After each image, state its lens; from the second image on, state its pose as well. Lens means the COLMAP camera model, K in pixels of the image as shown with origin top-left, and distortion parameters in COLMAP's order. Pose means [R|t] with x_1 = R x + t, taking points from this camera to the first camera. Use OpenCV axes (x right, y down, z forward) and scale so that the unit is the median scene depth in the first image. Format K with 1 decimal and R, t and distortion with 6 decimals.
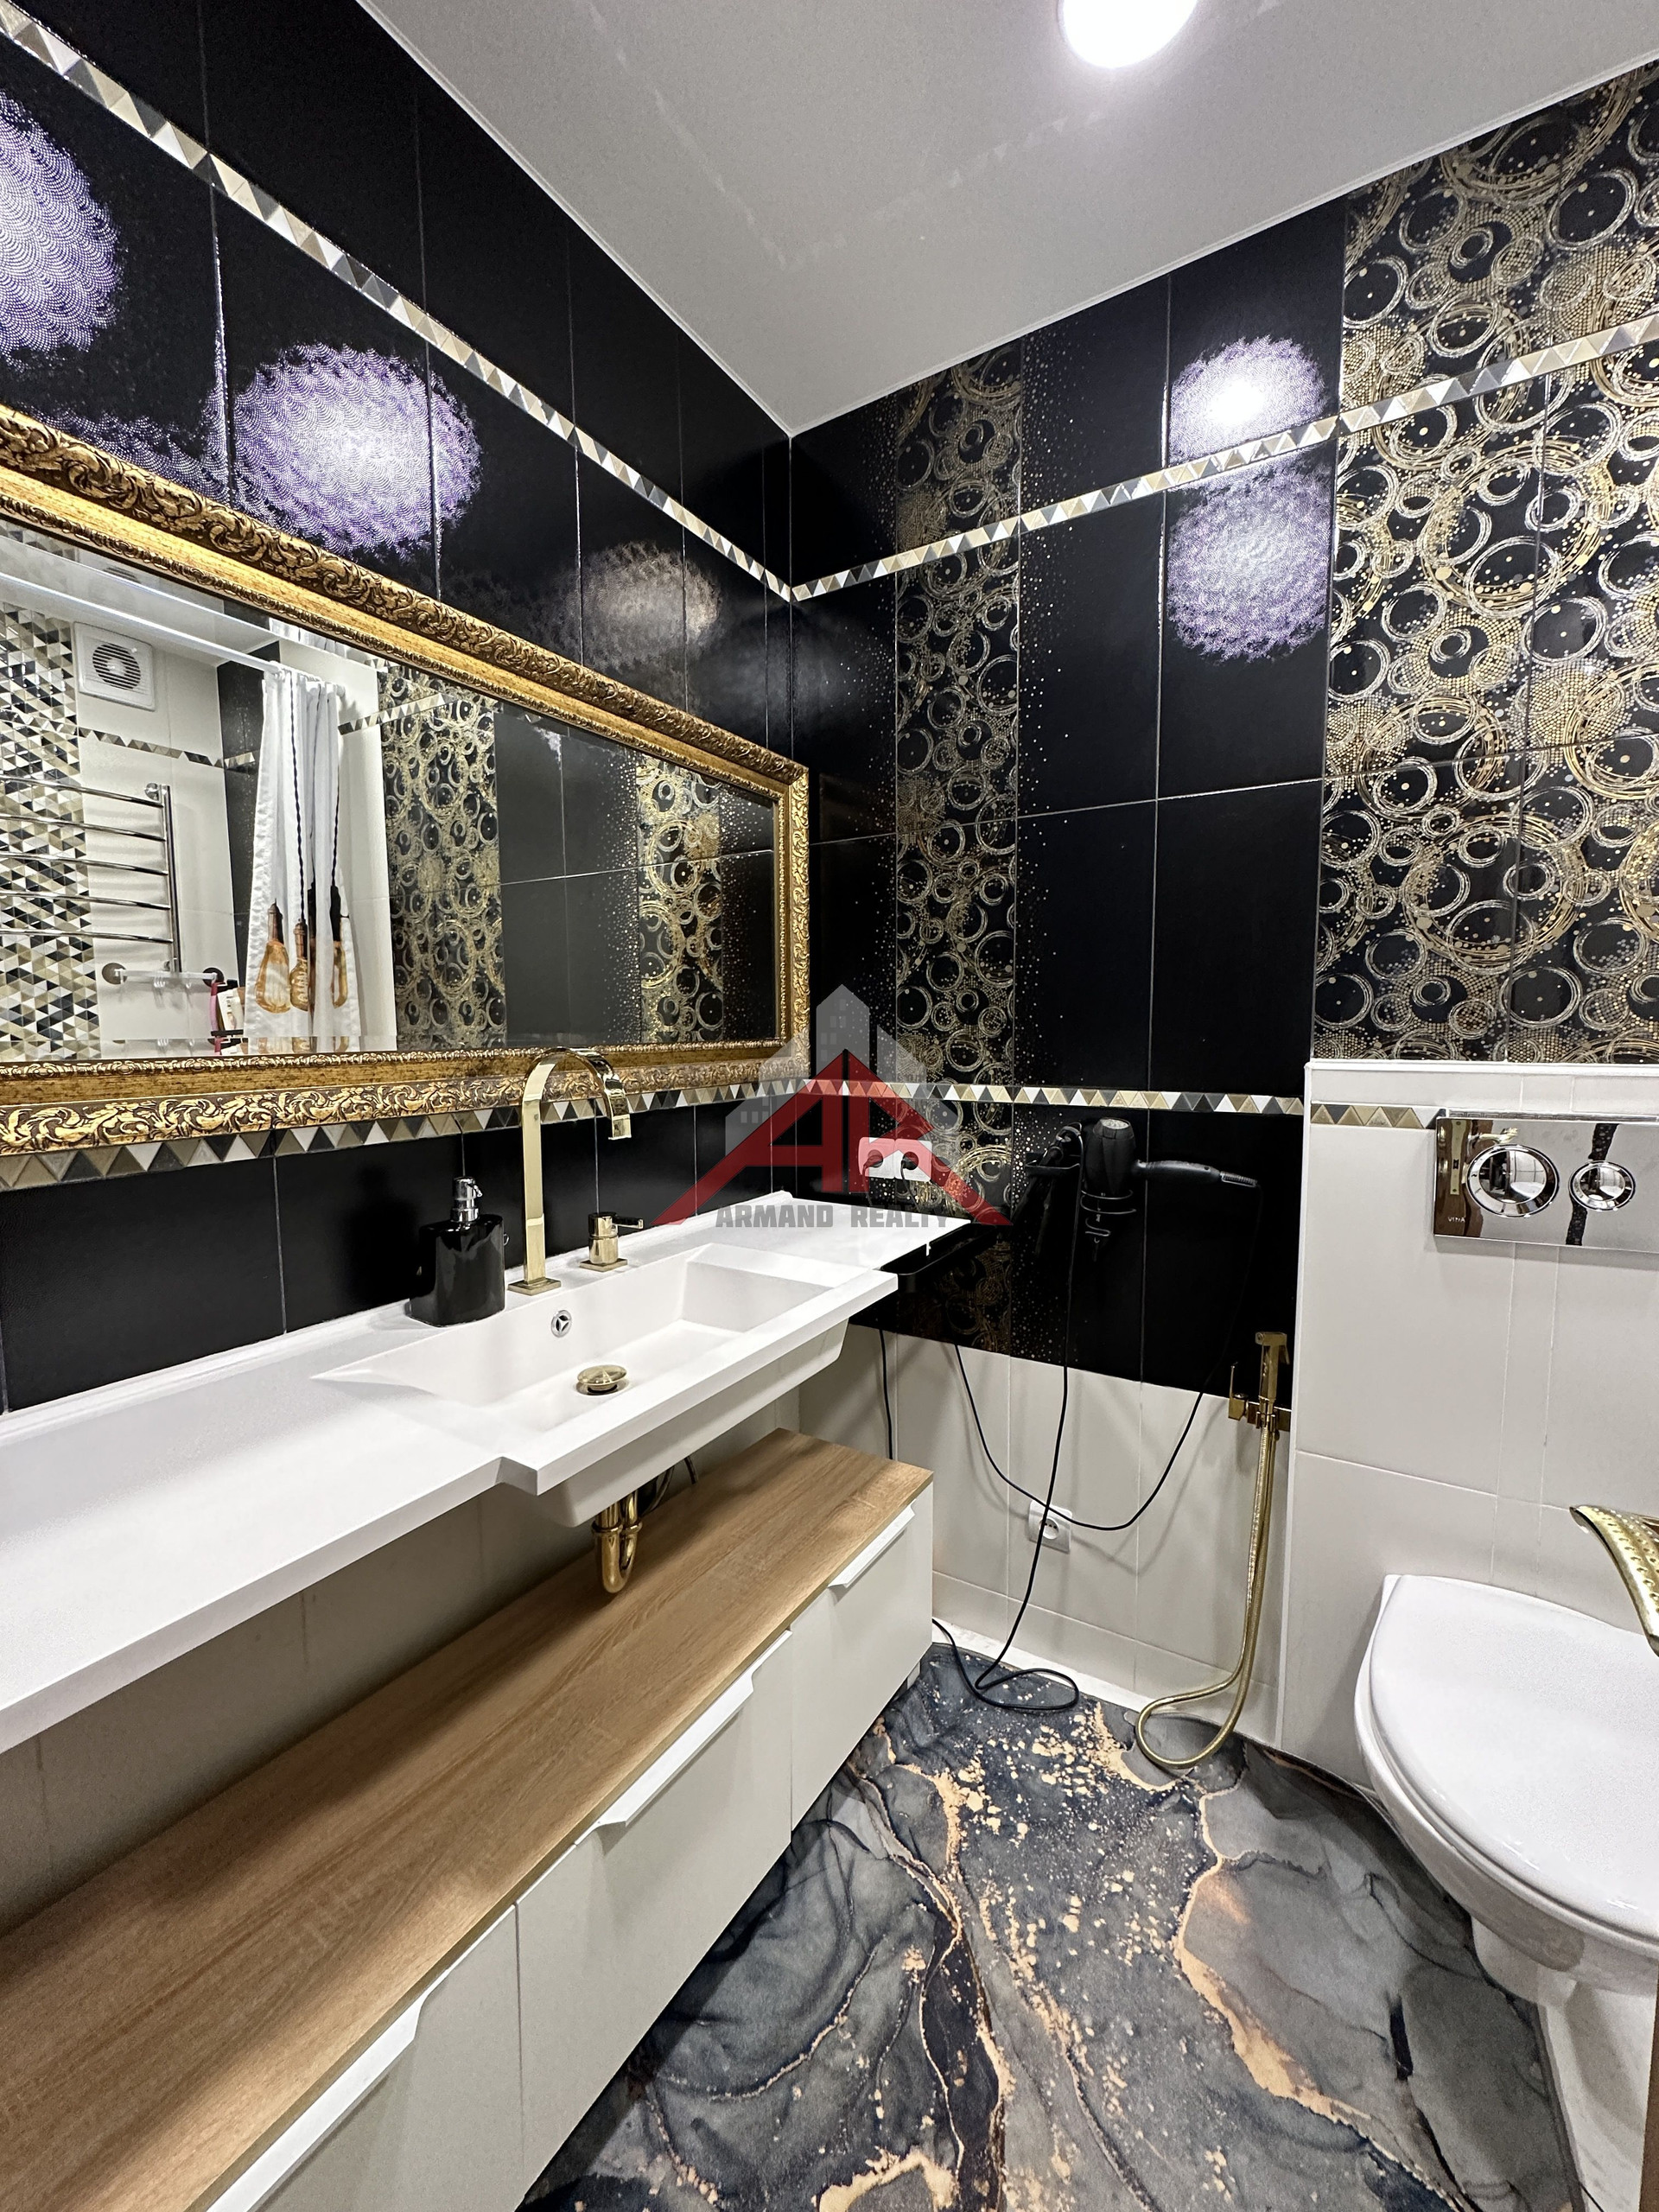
lens RADIAL K [[880.6, 0, 830.1], [0, 880.6, 1103.7], [0, 0, 1]] dist [-0.003877, 0.001024]
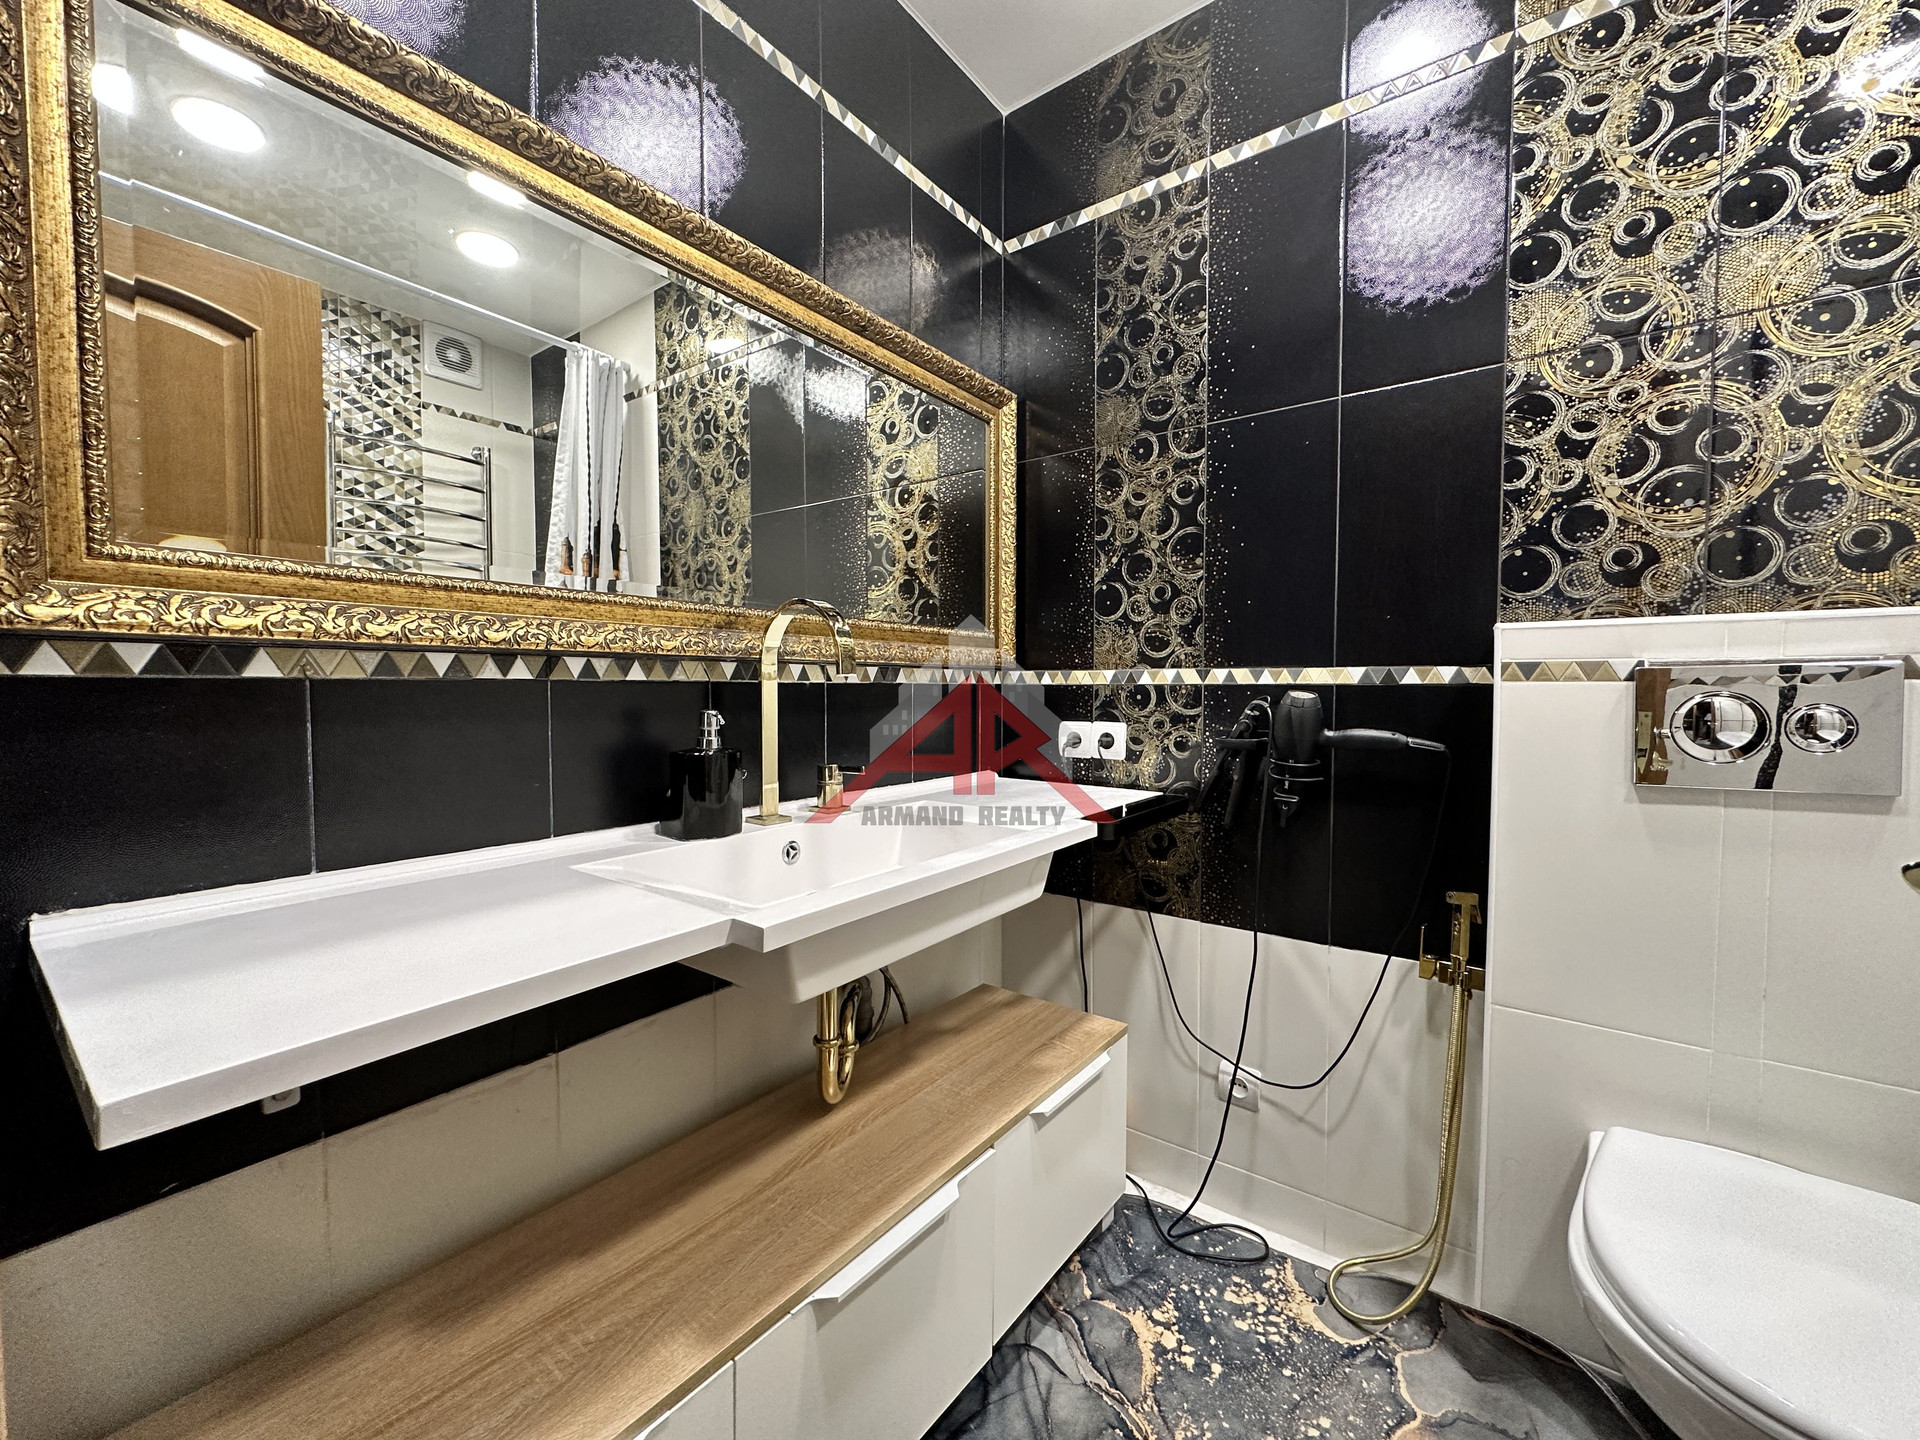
lens RADIAL K [[764.4, 0, 957.8], [0, 764.4, 718.0], [0, 0, 1]] dist [-0.003877, 0.001024]
pose [[0.995801, 0.009753, -0.091021, -0.009389], [-0.014183, 0.998739, -0.048149, 0.113192], [0.090437, 0.049238, 0.994684, 0.047528]]
